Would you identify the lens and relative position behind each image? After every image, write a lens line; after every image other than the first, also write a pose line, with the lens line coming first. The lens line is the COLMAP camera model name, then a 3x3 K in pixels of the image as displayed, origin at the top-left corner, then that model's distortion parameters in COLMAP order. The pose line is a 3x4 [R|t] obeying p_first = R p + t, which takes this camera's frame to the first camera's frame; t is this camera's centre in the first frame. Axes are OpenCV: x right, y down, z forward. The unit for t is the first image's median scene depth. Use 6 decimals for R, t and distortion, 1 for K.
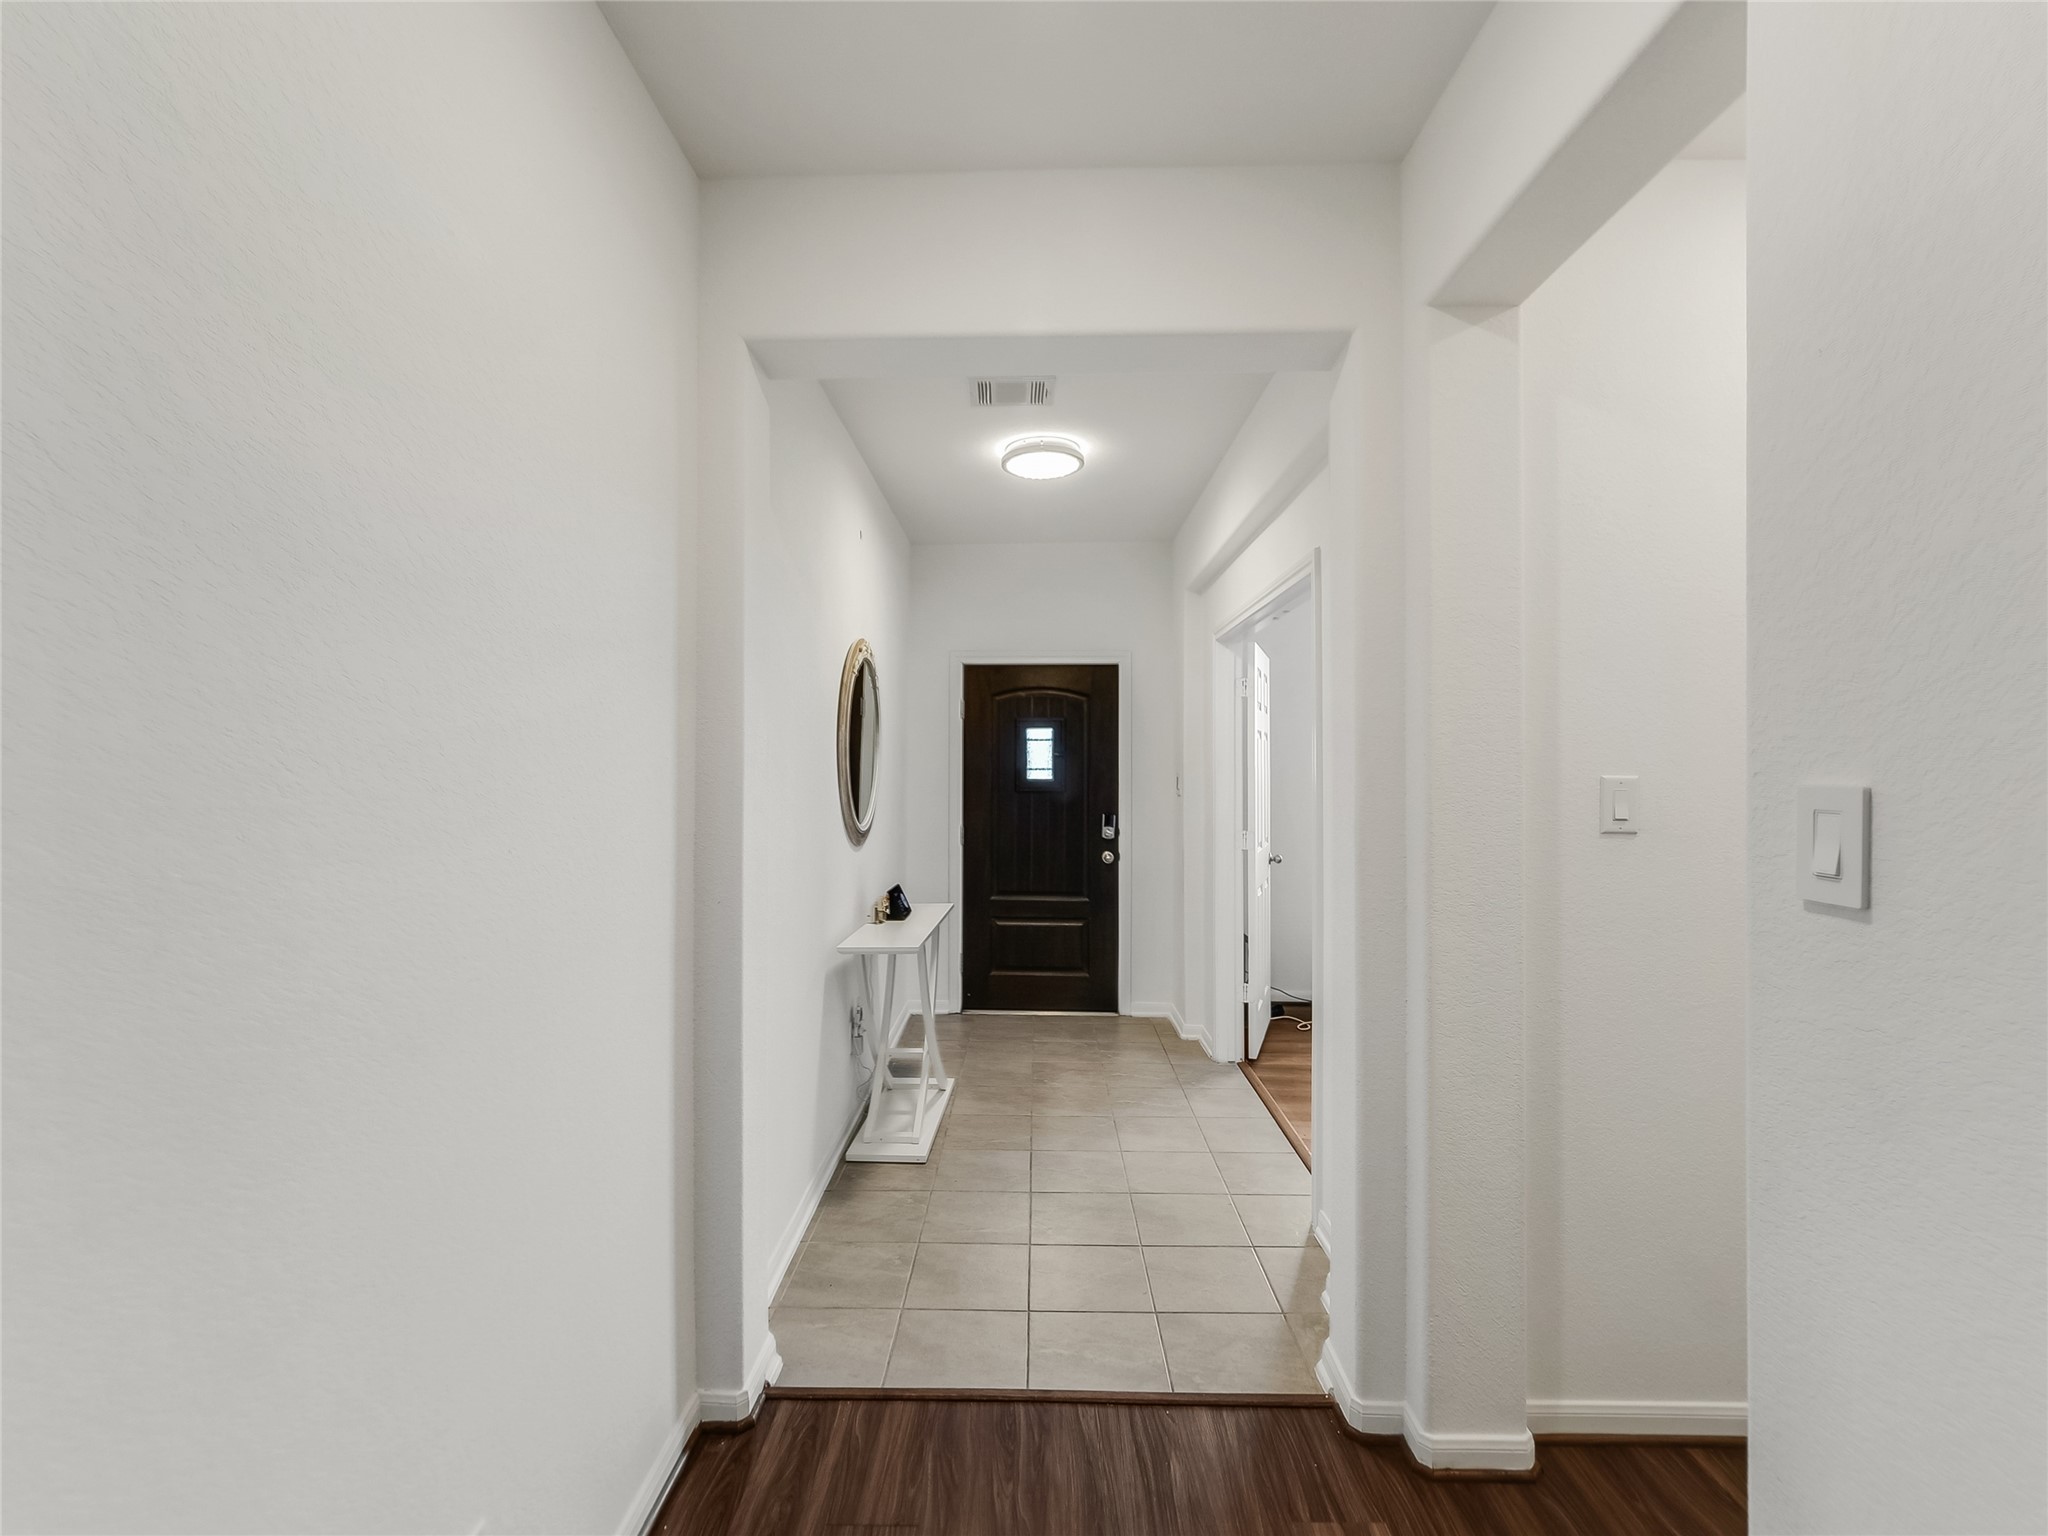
lens RADIAL K [[904.3, 0, 1018.9], [0, 904.3, 764.4], [0, 0, 1]] dist [-0.003604, -0.000598]
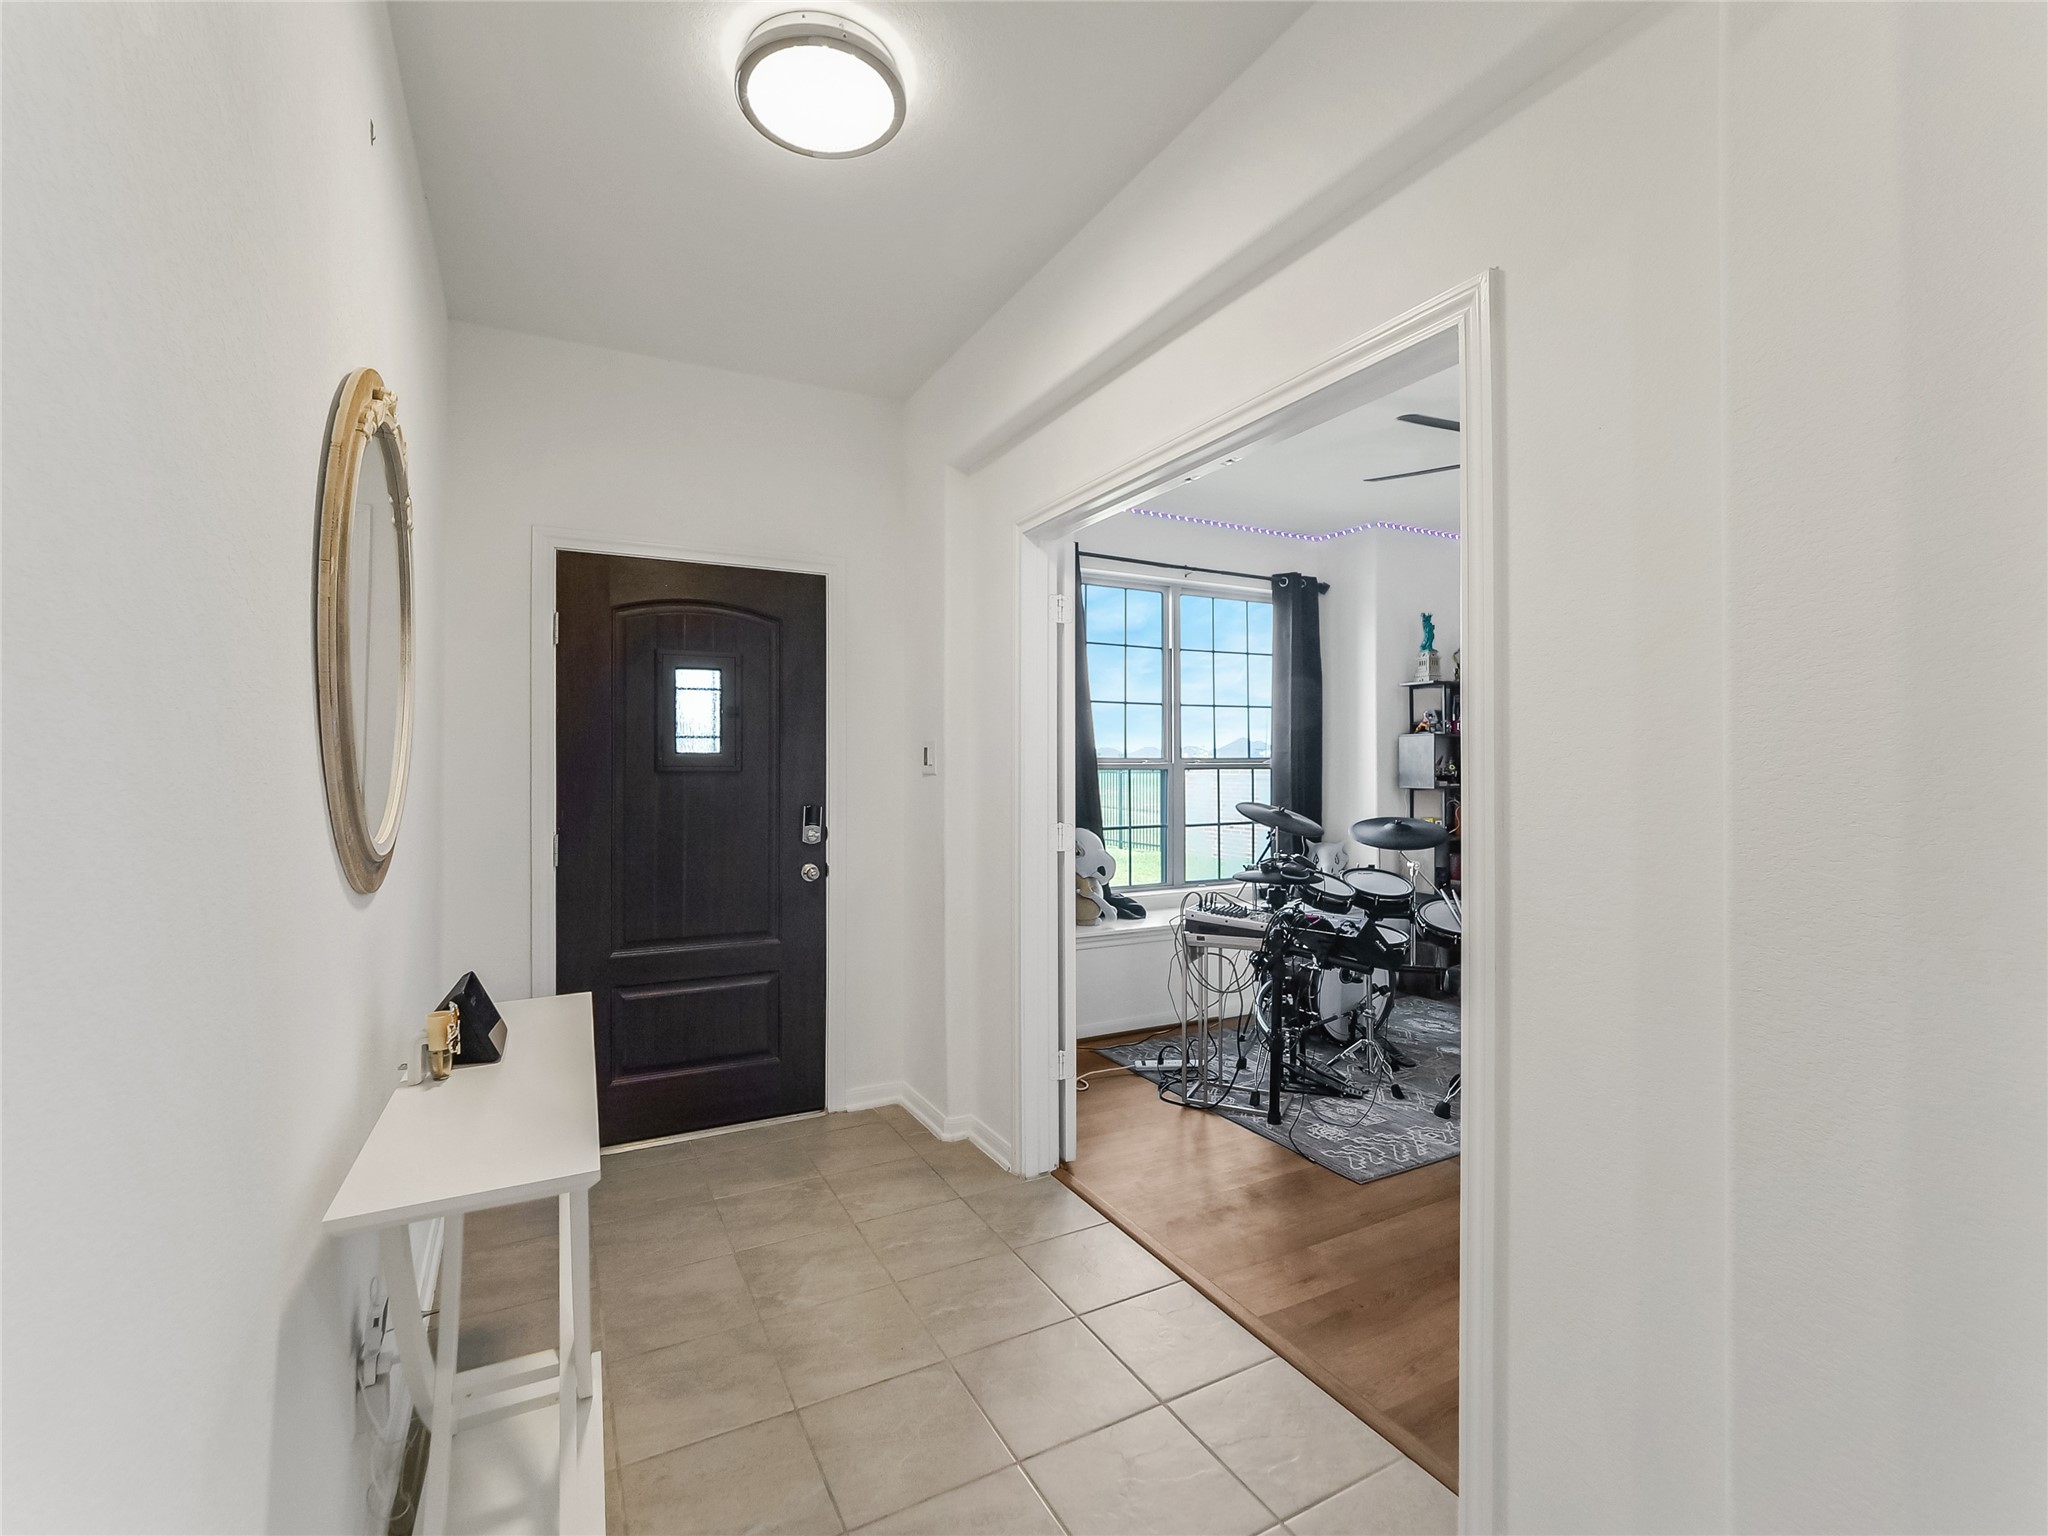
lens RADIAL K [[904.3, 0, 1018.9], [0, 904.3, 764.4], [0, 0, 1]] dist [-0.003604, -0.000598]
pose [[0.872589, -0.003223, 0.488444, -0.101690], [0.001648, 0.999992, 0.003655, 0.027611], [-0.488452, -0.002385, 0.872588, 0.430892]]
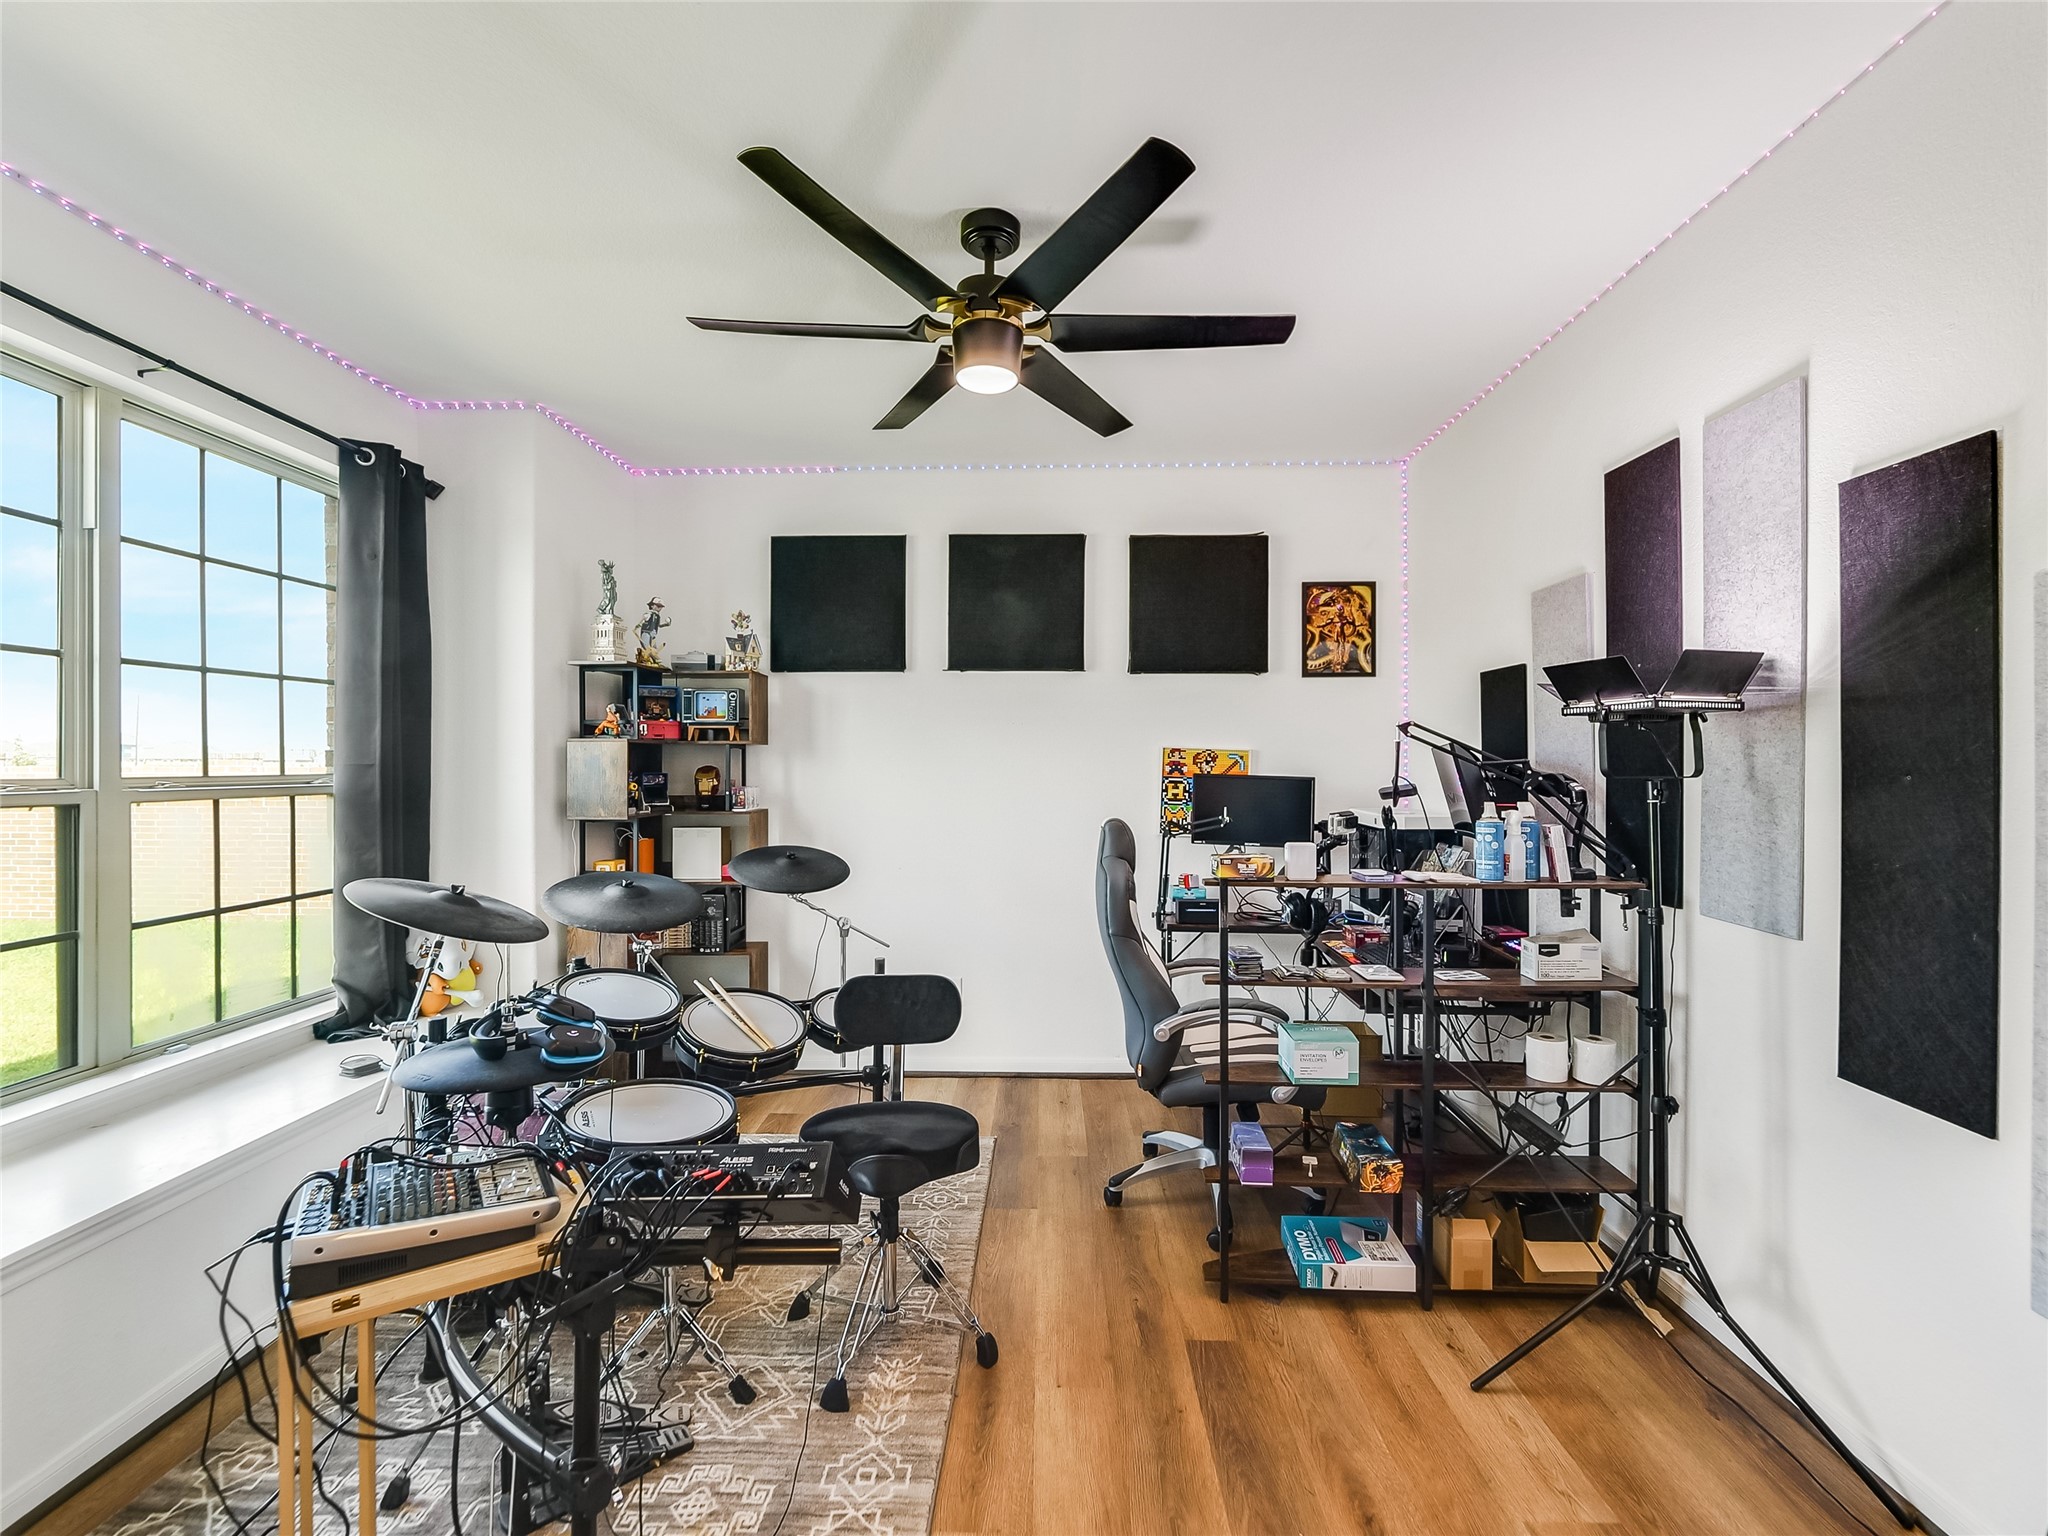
lens RADIAL K [[904.3, 0, 1018.9], [0, 904.3, 764.4], [0, 0, 1]] dist [-0.003604, -0.000598]
pose [[0.015690, -0.003597, 0.999870, 0.144915], [-0.005504, 0.999978, 0.003684, 0.010892], [-0.999862, -0.005561, 0.015670, 0.830514]]
